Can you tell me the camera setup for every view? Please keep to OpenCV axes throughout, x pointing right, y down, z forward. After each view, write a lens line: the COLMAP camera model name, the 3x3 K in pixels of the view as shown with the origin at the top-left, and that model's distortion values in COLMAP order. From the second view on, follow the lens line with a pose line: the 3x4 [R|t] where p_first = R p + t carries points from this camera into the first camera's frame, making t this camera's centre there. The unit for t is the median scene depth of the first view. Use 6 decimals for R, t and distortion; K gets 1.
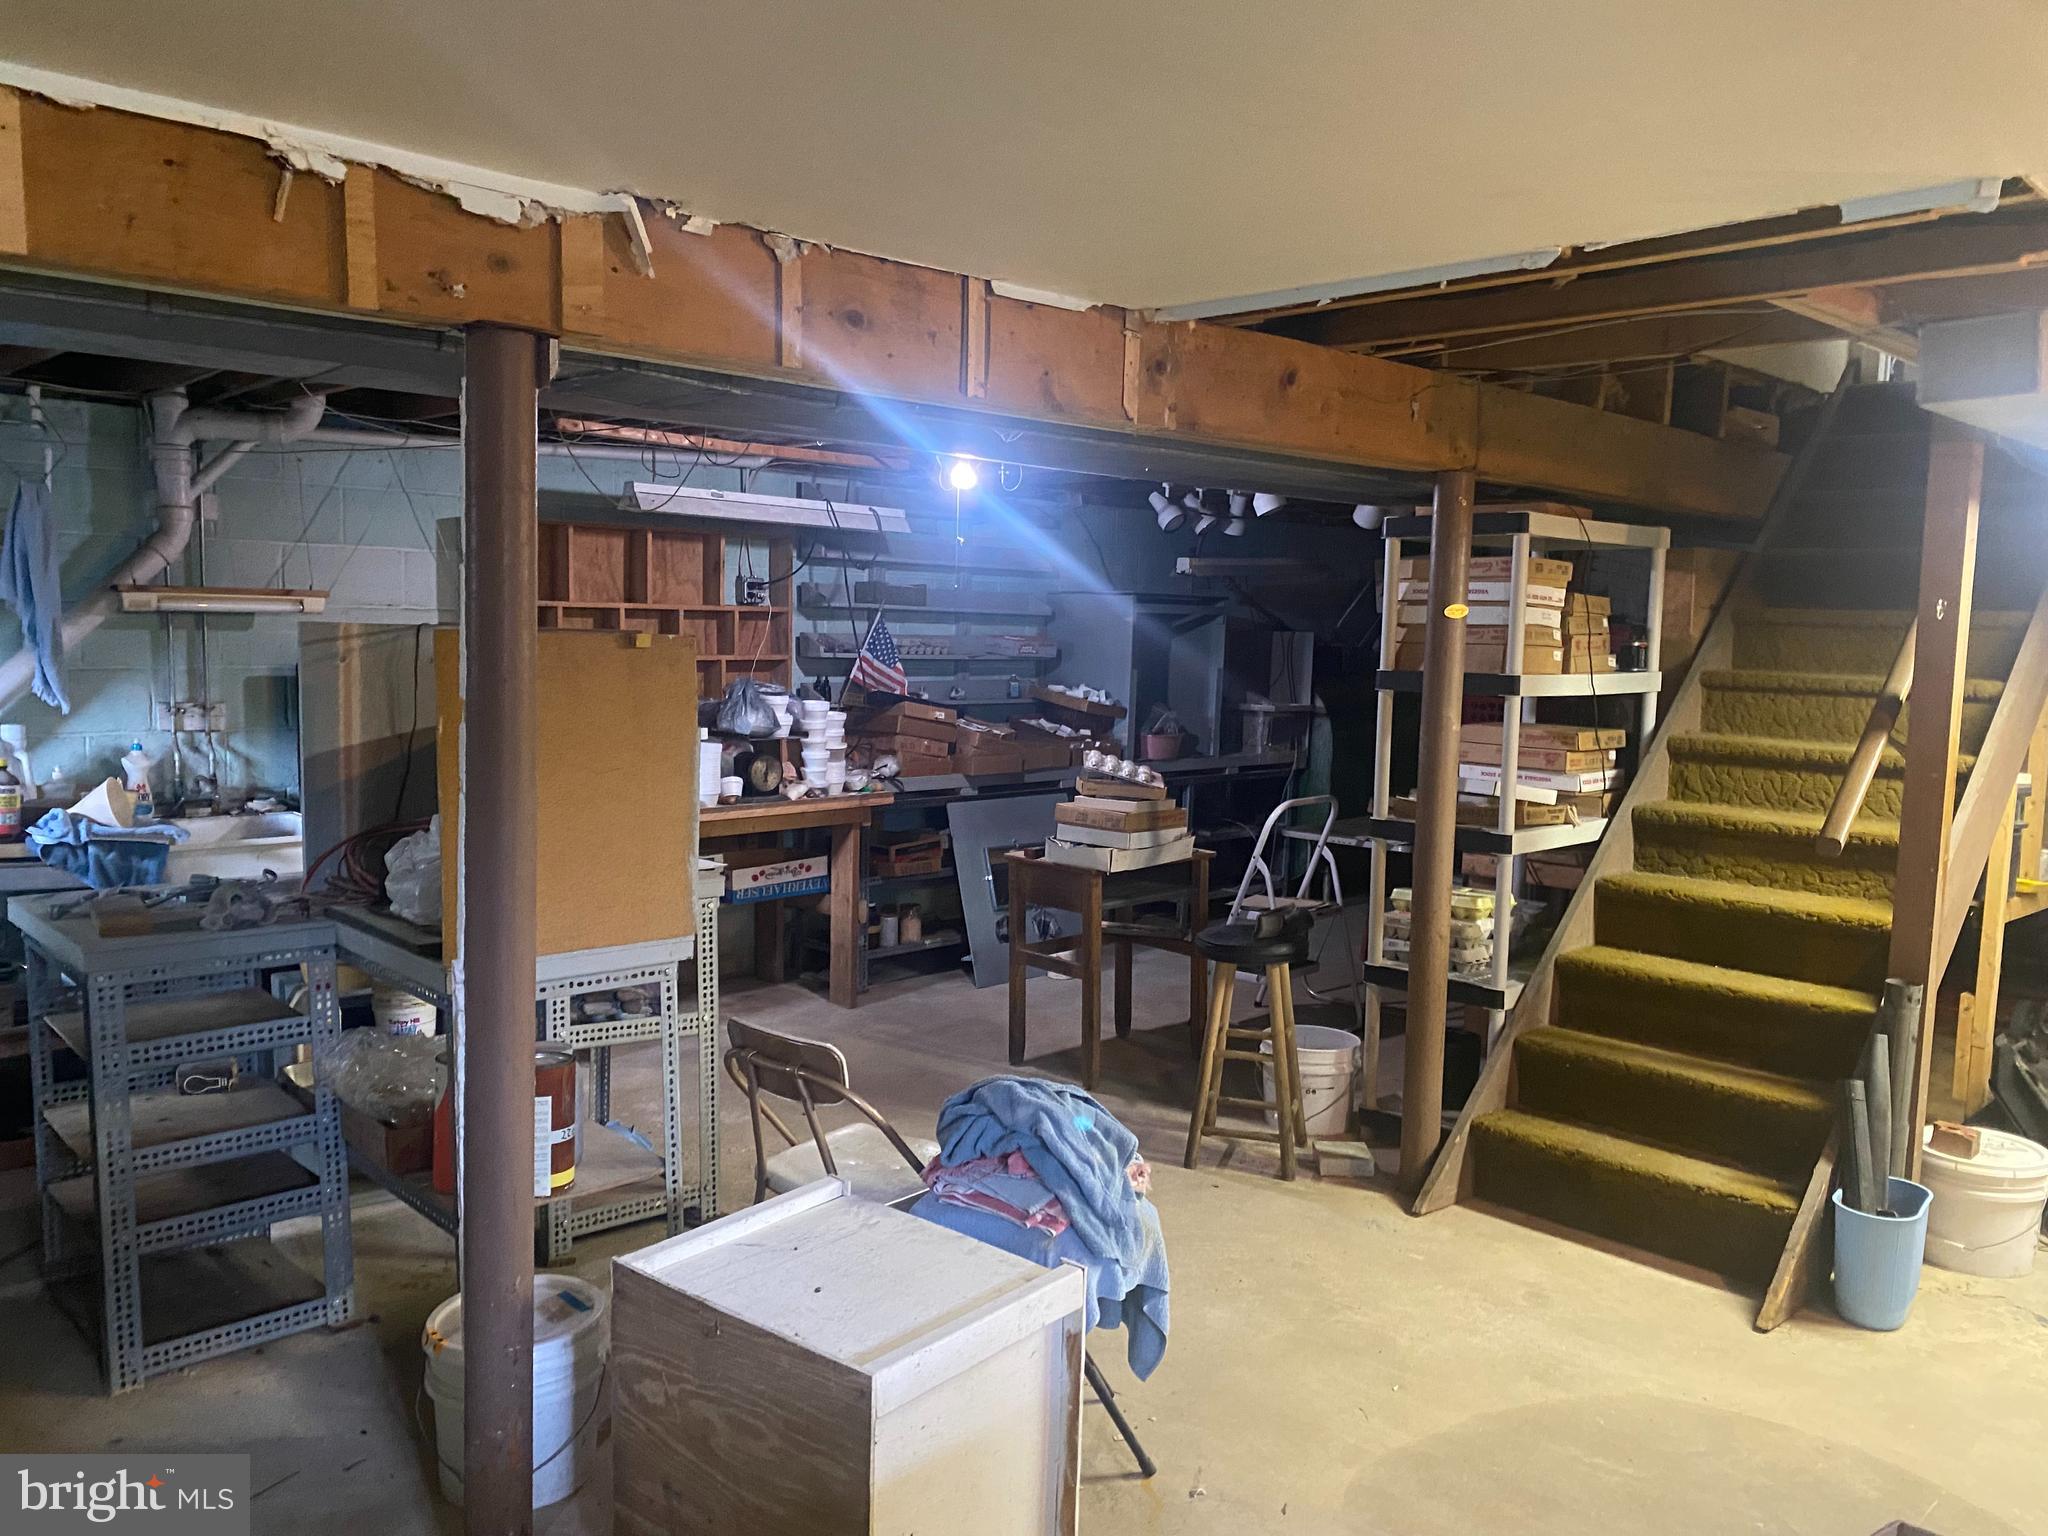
lens RADIAL K [[1542.8, 0, 1018.2], [0, 1542.8, 767.7], [0, 0, 1]] dist [-0.000651, -0.009302]
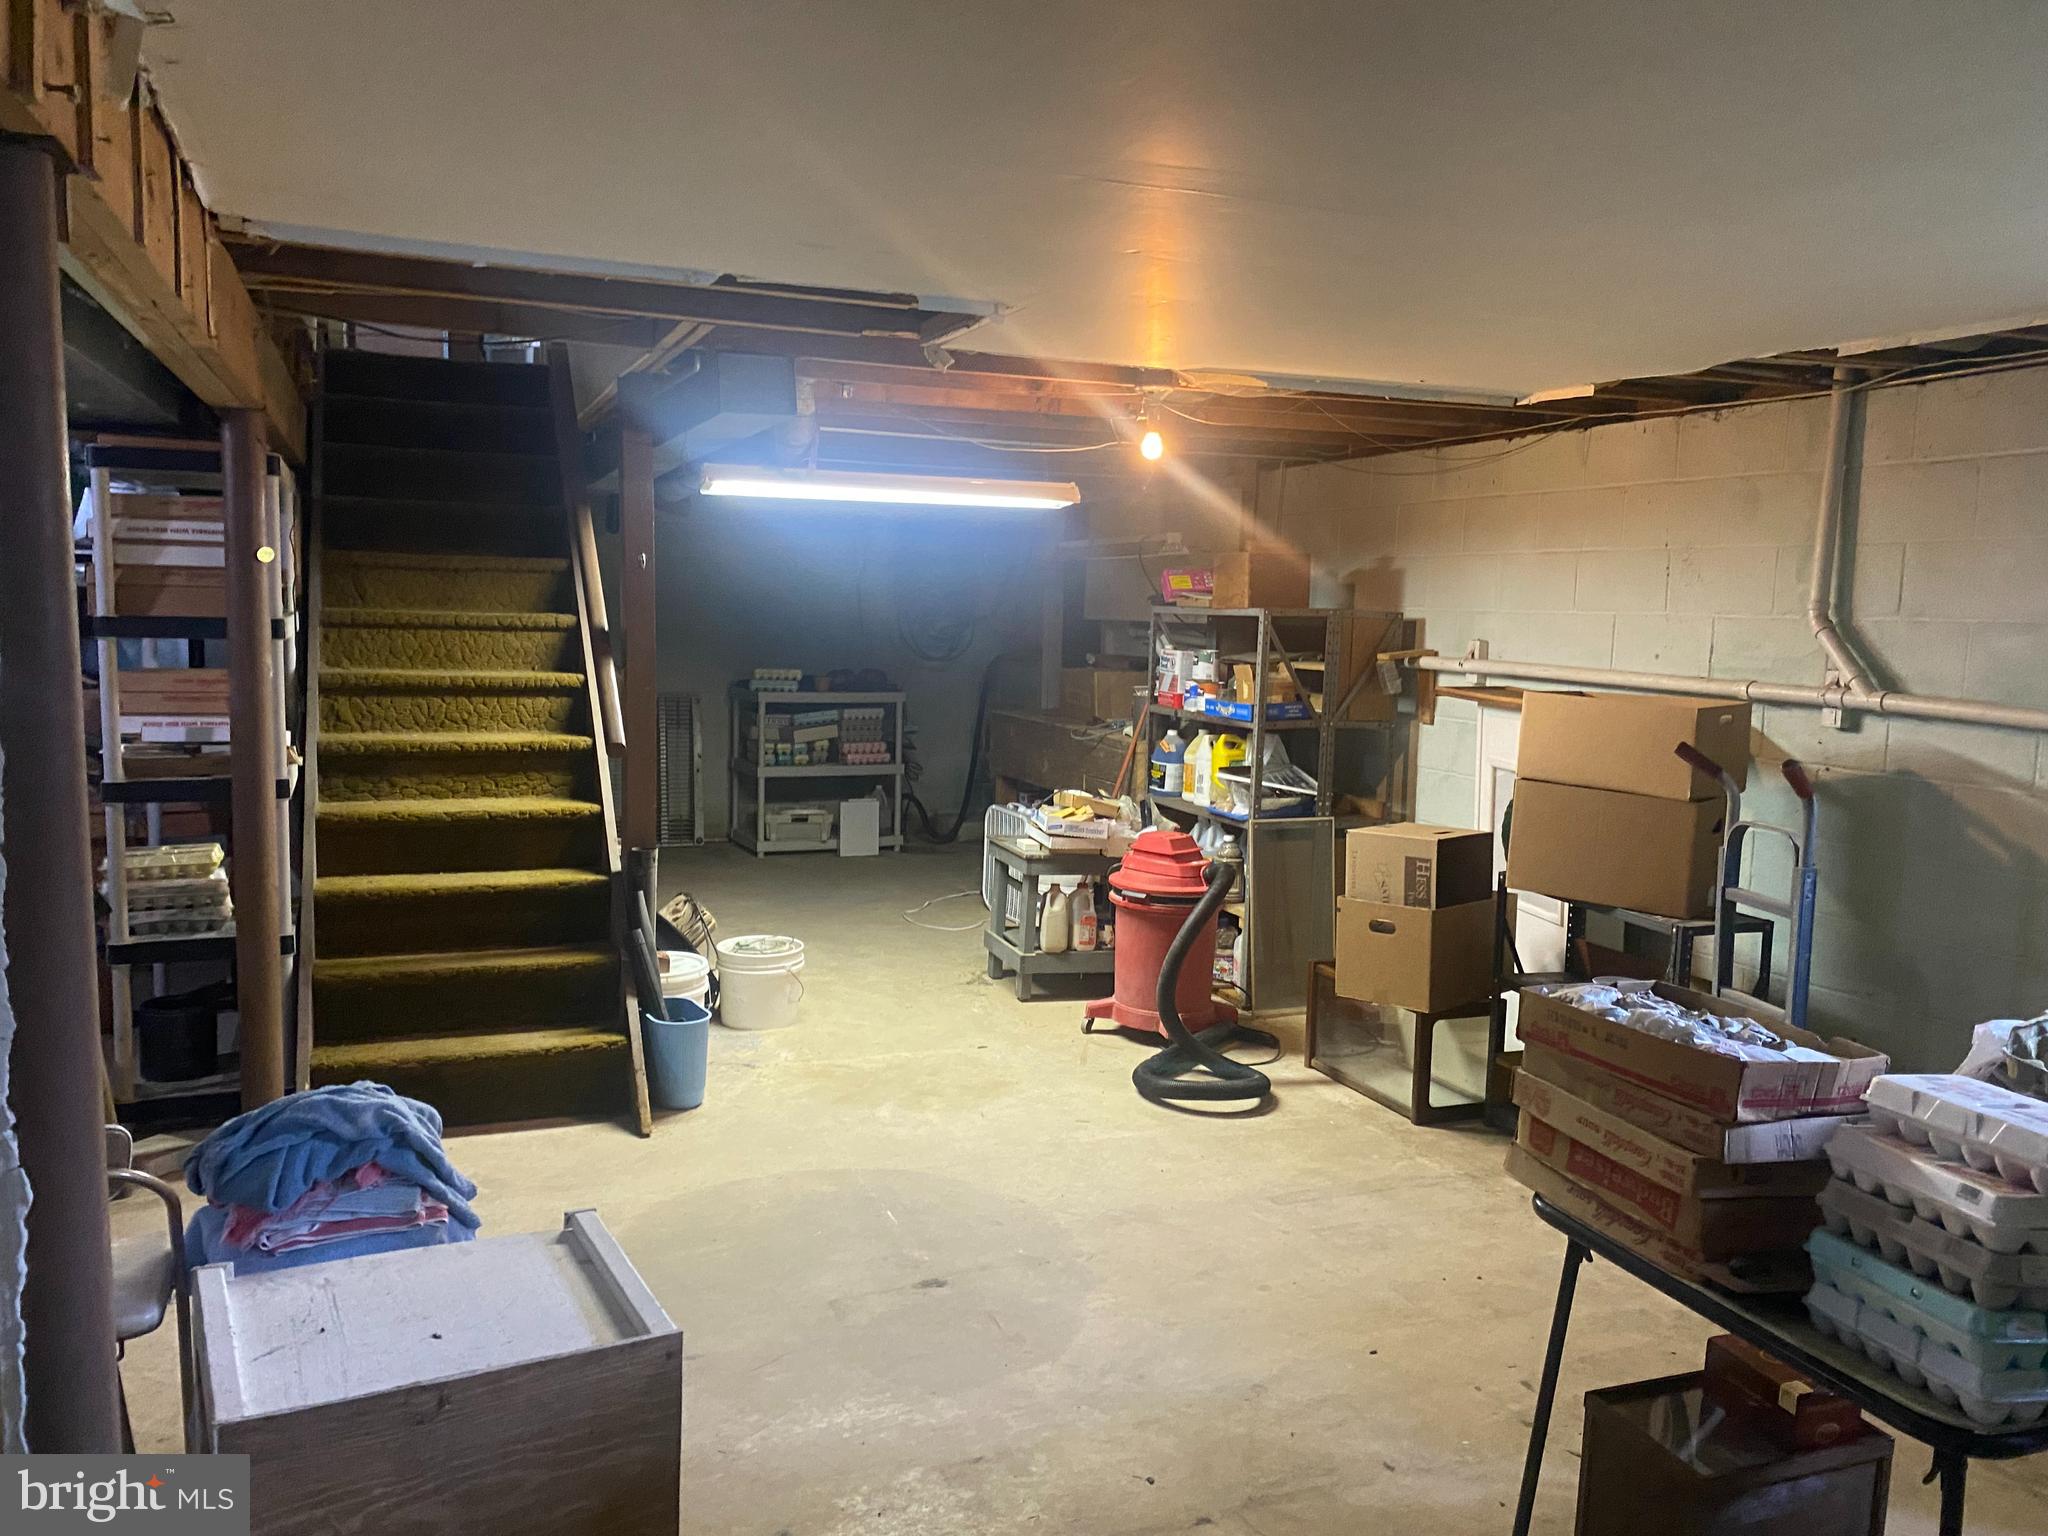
lens RADIAL K [[1542.8, 0, 1016.2], [0, 1542.8, 768.9], [0, 0, 1]] dist [-0.000651, -0.009302]
pose [[0.365994, -0.114194, 0.923585, -0.422098], [0.068368, 0.993060, 0.095691, -0.025876], [-0.928103, 0.028121, 0.371261, 0.188826]]
